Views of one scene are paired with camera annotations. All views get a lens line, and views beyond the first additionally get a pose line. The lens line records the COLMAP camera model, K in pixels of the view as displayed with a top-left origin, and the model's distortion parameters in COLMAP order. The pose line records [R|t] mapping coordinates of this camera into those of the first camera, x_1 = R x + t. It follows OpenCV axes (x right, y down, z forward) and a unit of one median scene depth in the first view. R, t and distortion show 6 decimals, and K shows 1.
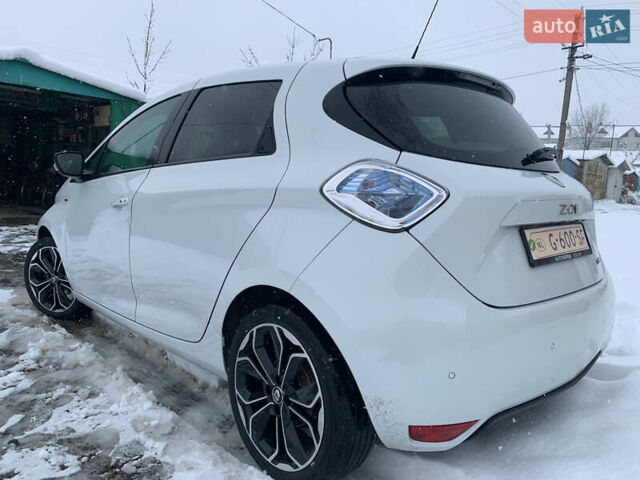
lens RADIAL K [[481.6, 0, 319.8], [0, 481.6, 234.5], [0, 0, 1]] dist [0.010307, -0.003677]
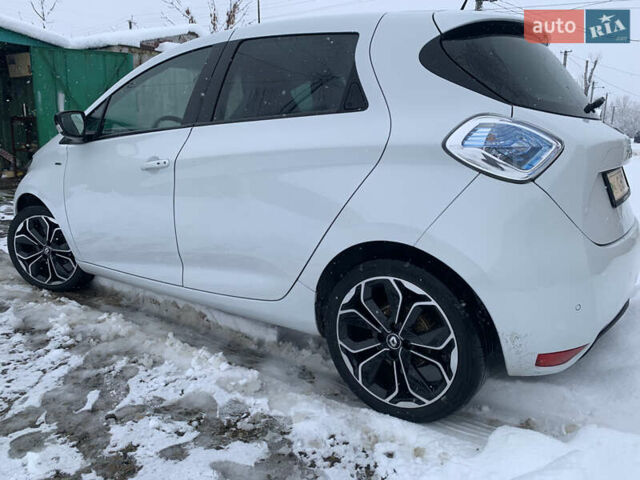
lens RADIAL K [[481.6, 0, 319.8], [0, 481.6, 234.5], [0, 0, 1]] dist [0.010307, -0.003677]
pose [[0.984447, -0.071436, 0.160502, -0.353419], [0.053754, 0.992261, 0.111933, -0.026503], [-0.167256, -0.101565, 0.980668, 0.004981]]
